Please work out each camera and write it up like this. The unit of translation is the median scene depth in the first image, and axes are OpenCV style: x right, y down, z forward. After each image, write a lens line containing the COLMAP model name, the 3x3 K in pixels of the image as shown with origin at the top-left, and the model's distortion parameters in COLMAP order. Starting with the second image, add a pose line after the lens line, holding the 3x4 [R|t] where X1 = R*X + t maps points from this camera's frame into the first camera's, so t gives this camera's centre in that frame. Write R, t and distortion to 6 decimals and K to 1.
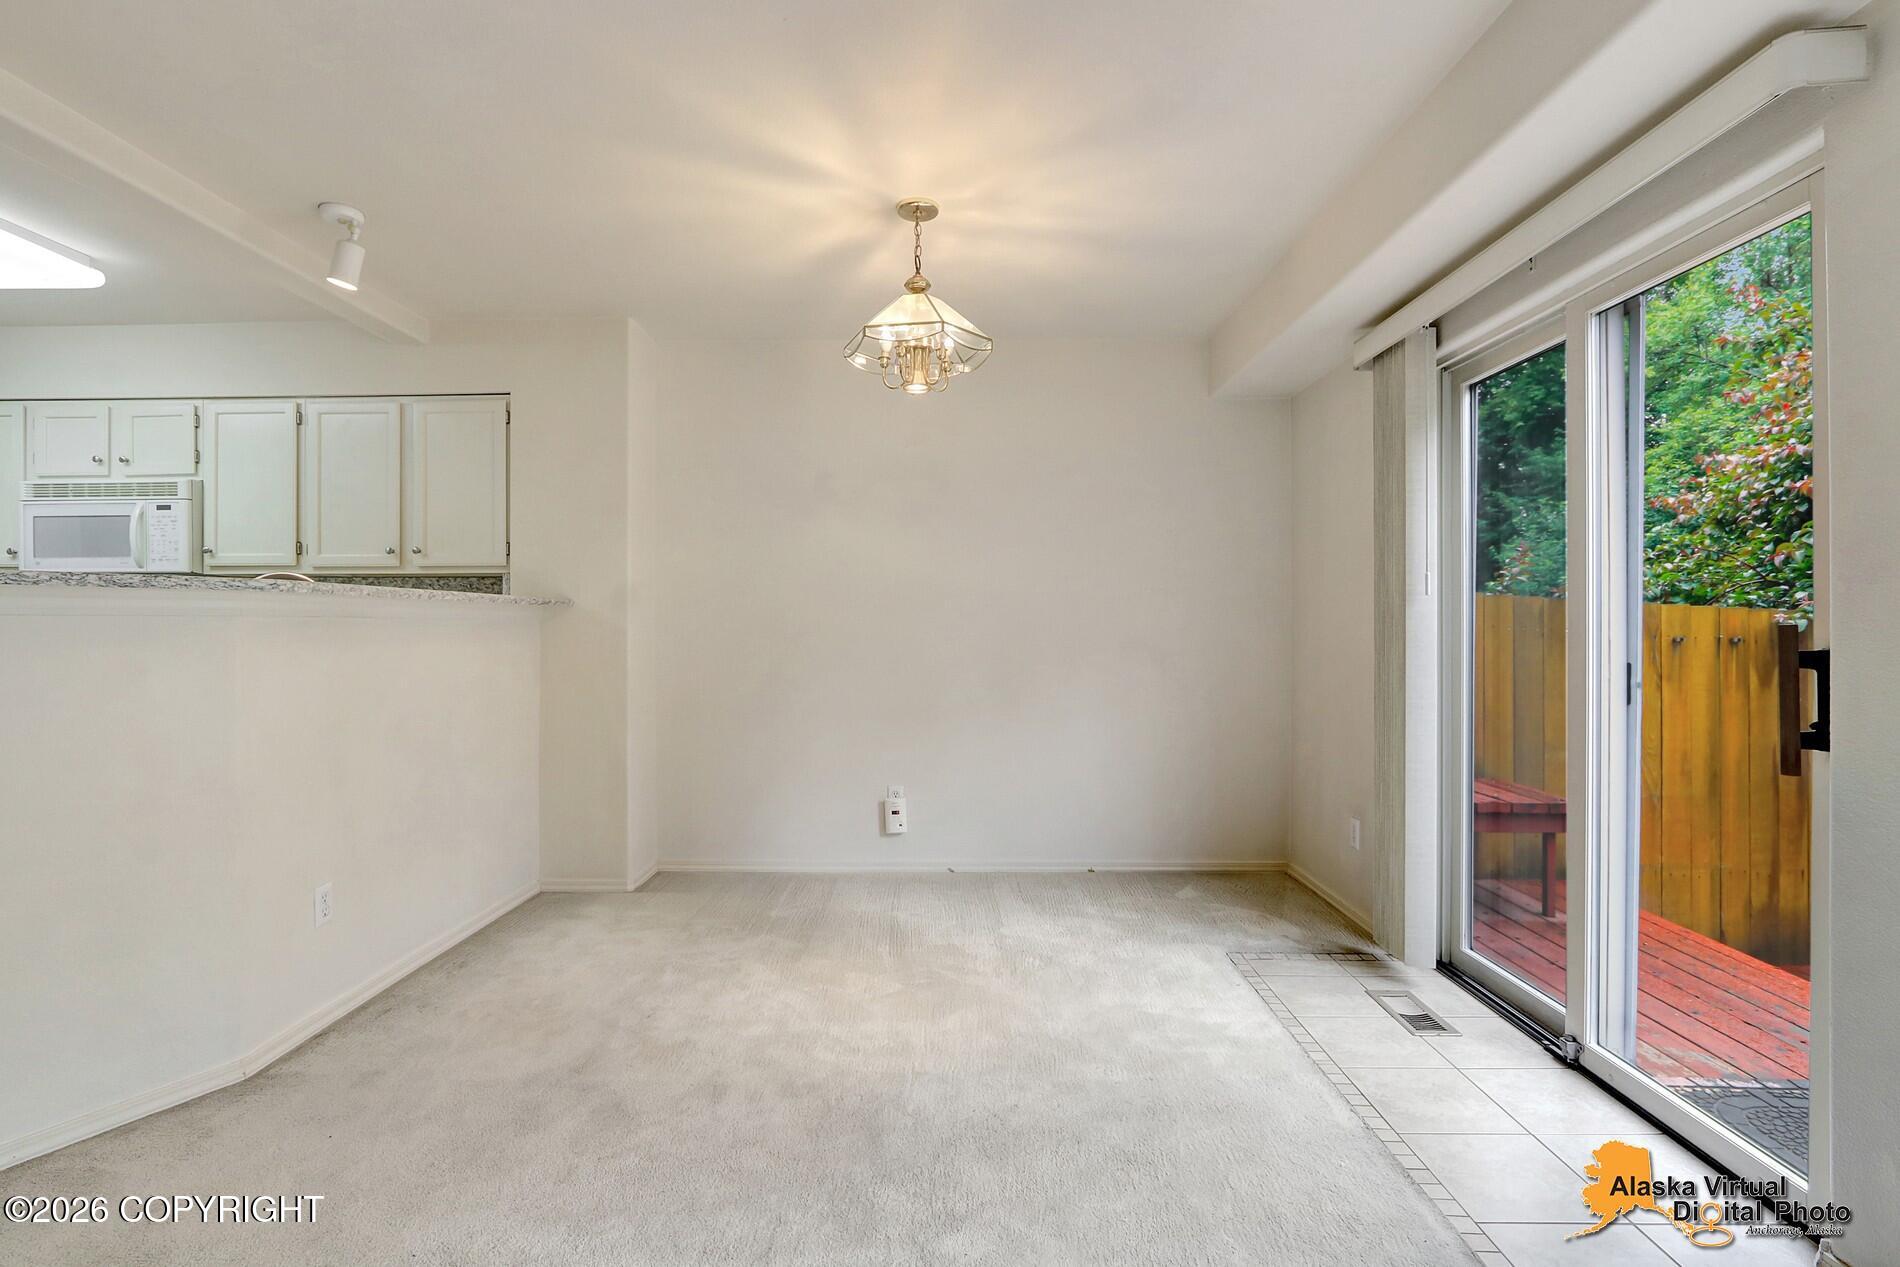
lens RADIAL K [[917.9, 0, 945.4], [0, 917.9, 619.1], [0, 0, 1]] dist [-0.015000, 0.000085]
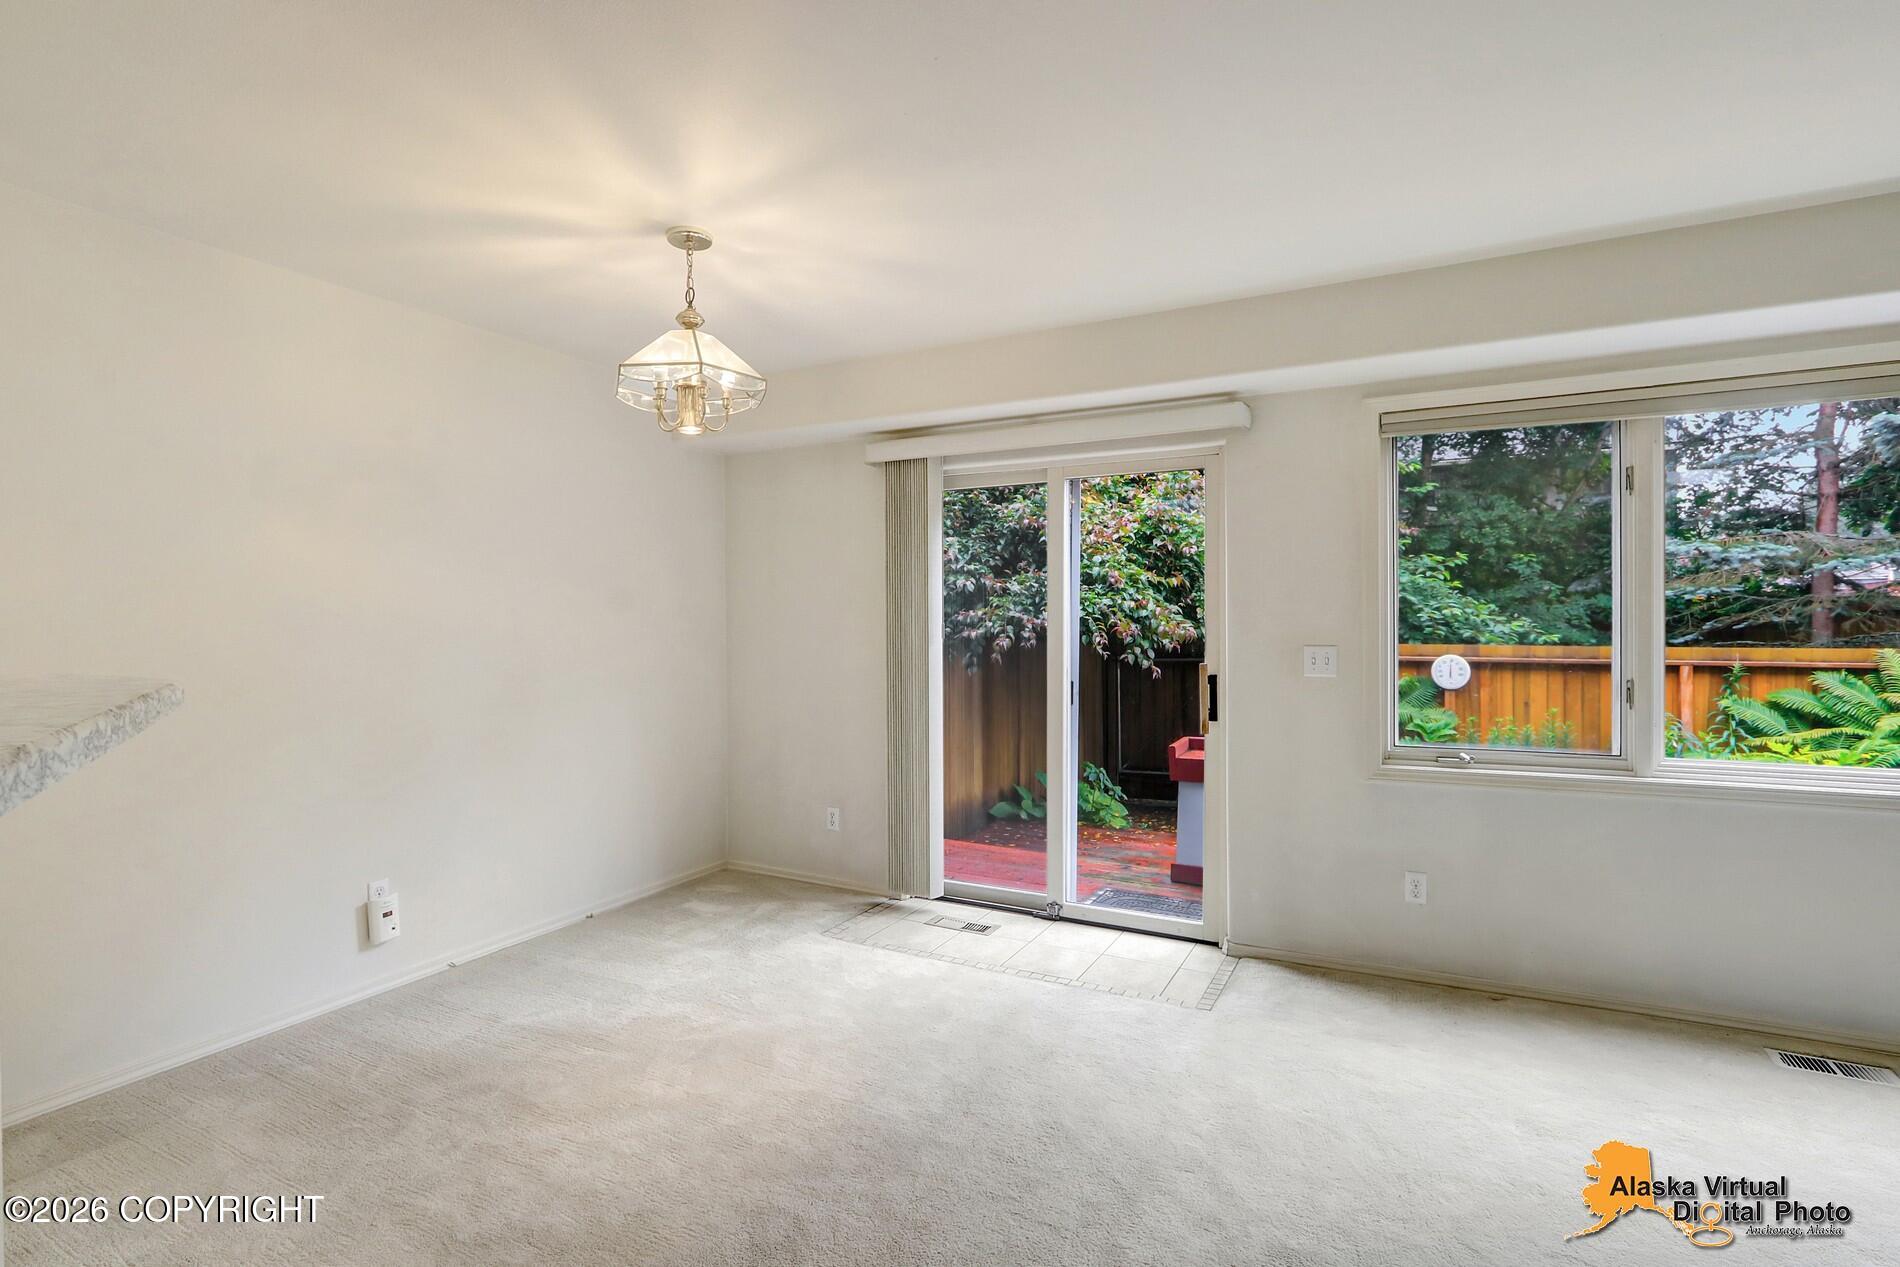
lens RADIAL K [[909.8, 0, 950.0], [0, 909.8, 633.5], [0, 0, 1]] dist [0.000182, 0.000213]
pose [[0.455293, -0.013962, 0.890232, -0.719740], [-0.004581, 0.999827, 0.018024, -0.059036], [-0.890330, -0.012284, 0.455150, 0.321010]]
